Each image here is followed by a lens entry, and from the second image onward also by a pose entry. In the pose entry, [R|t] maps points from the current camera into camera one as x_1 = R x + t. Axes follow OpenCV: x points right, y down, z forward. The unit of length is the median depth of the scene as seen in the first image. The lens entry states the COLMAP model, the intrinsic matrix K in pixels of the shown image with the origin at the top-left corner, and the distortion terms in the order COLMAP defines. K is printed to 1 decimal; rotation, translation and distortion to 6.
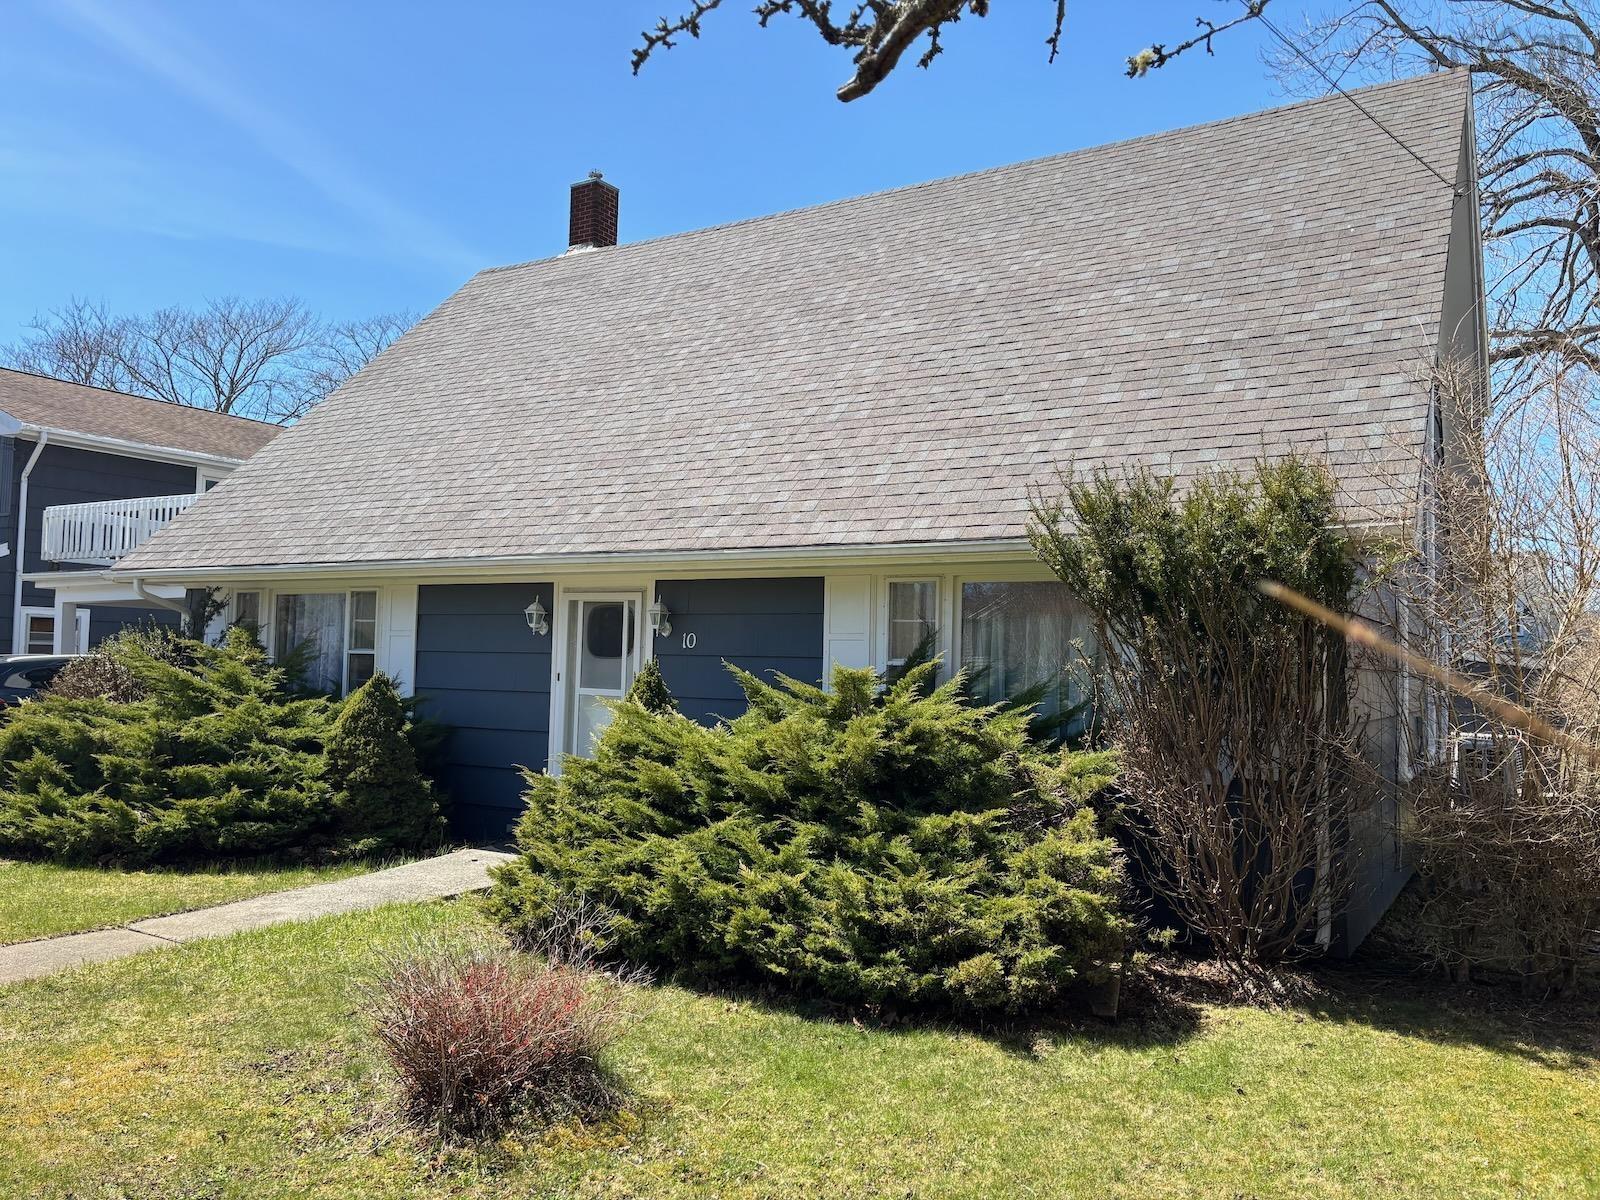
lens RADIAL K [[1207.4, 0, 800.0], [0, 1207.4, 600.0], [0, 0, 1]] dist [0.022157, -0.038488]
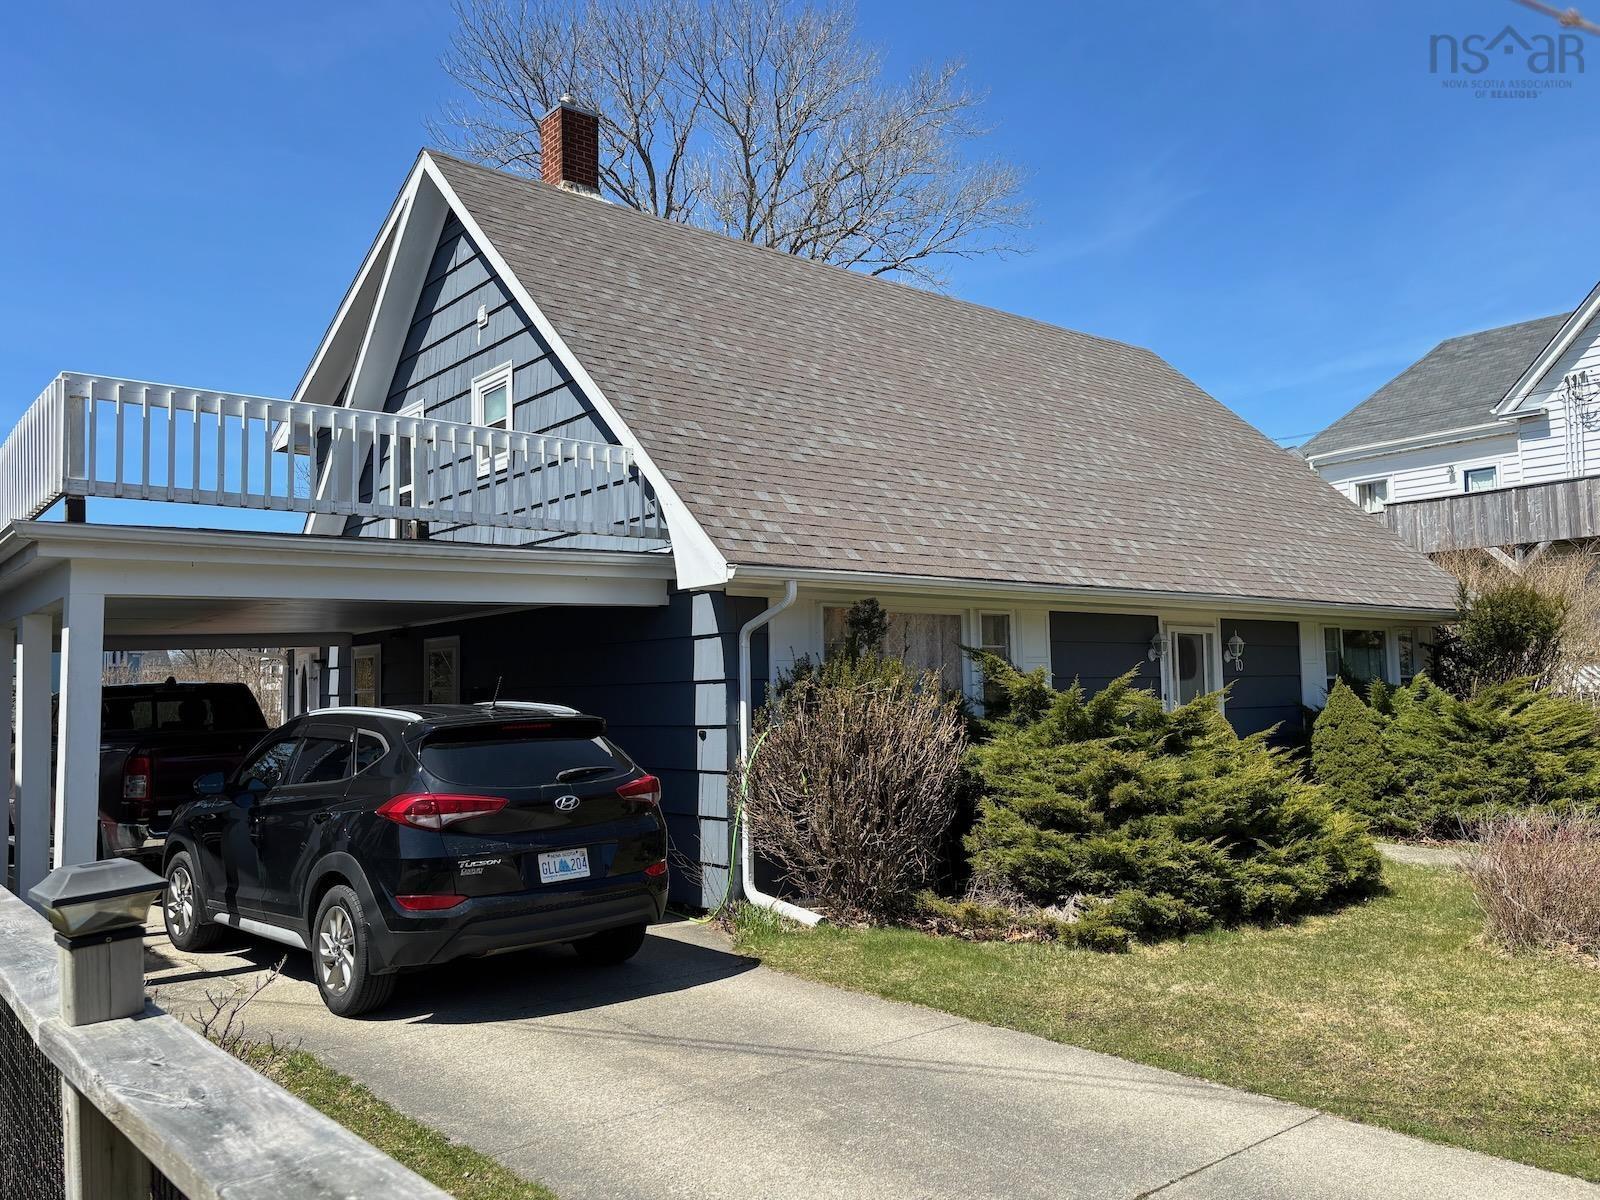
lens RADIAL K [[1220.5, 0, 800.0], [0, 1220.5, 600.0], [0, 0, 1]] dist [0.101765, -0.127454]
pose [[0.344133, 0.044669, 0.937858, -1.473560], [-0.022761, 0.998971, -0.039228, 0.025265], [-0.938645, -0.007847, 0.344795, 0.939377]]
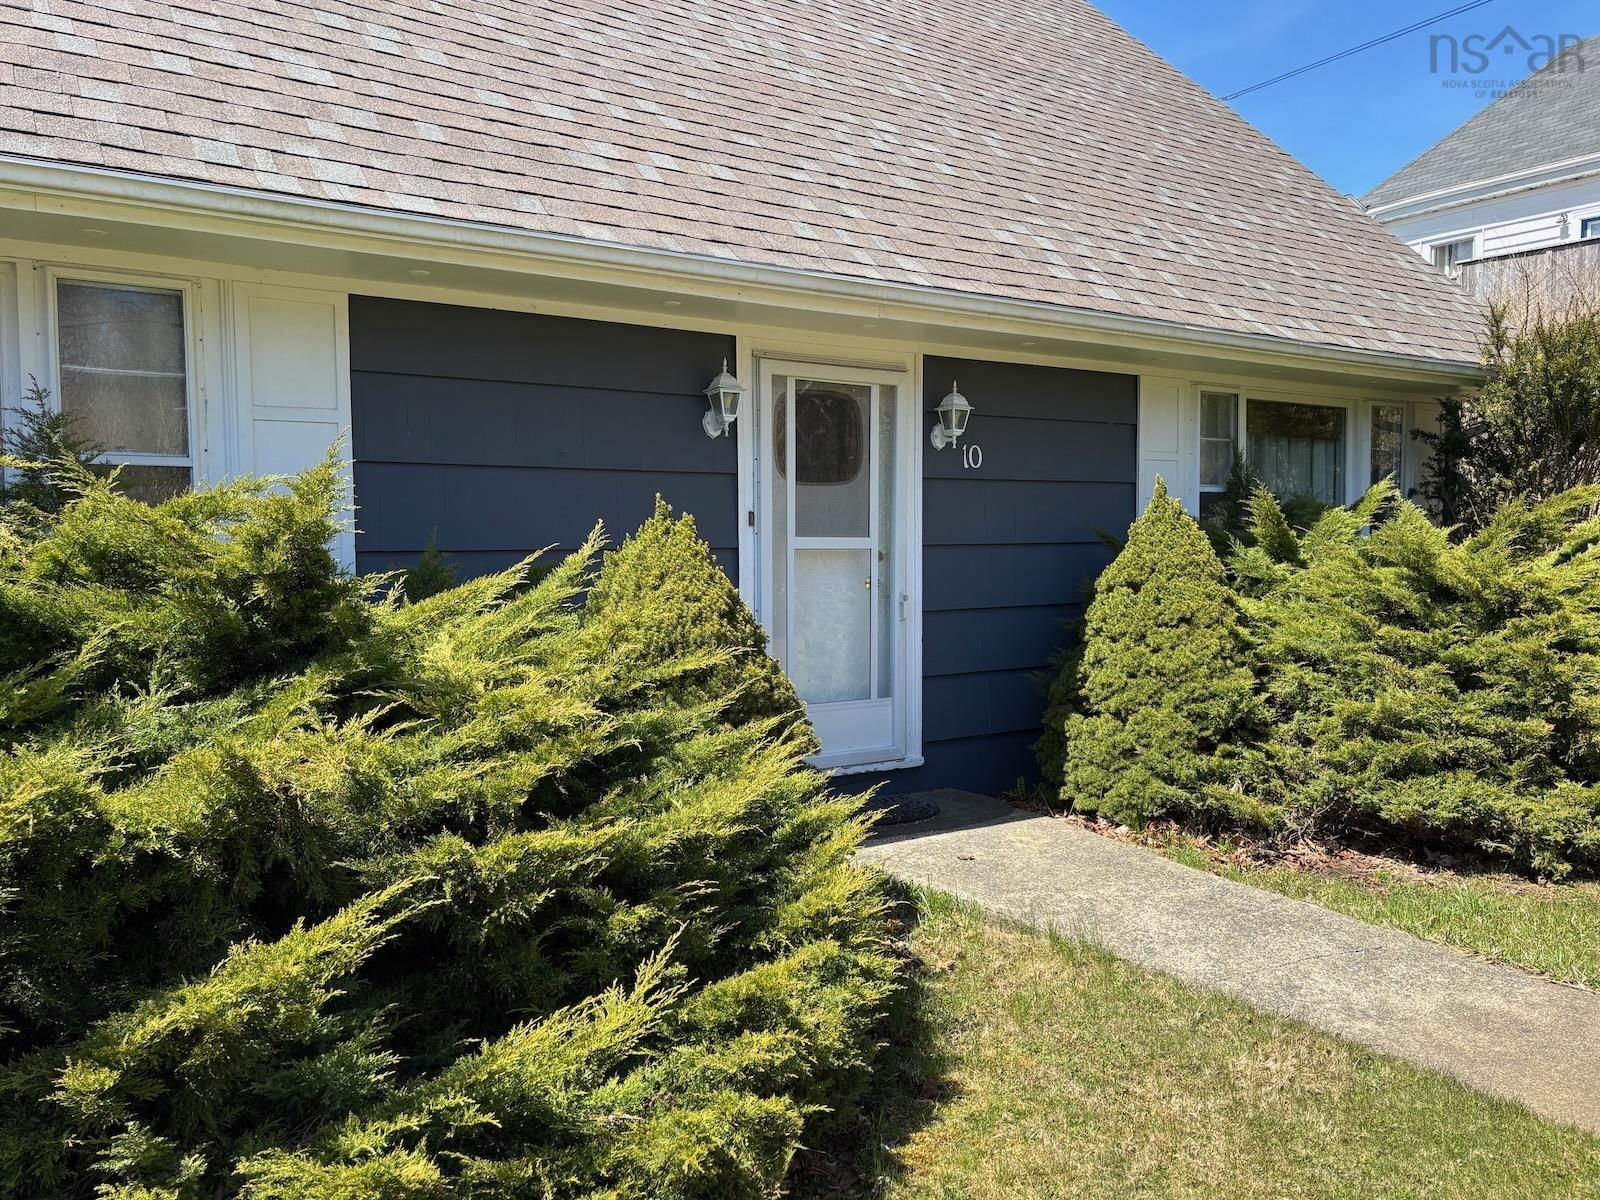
lens RADIAL K [[1207.4, 0, 800.0], [0, 1207.4, 600.0], [0, 0, 1]] dist [0.022157, -0.038488]
pose [[0.432861, -0.072142, 0.898569, -0.682466], [-0.031194, 0.994997, 0.094911, 0.049043], [-0.900921, -0.069114, 0.428445, 0.764689]]
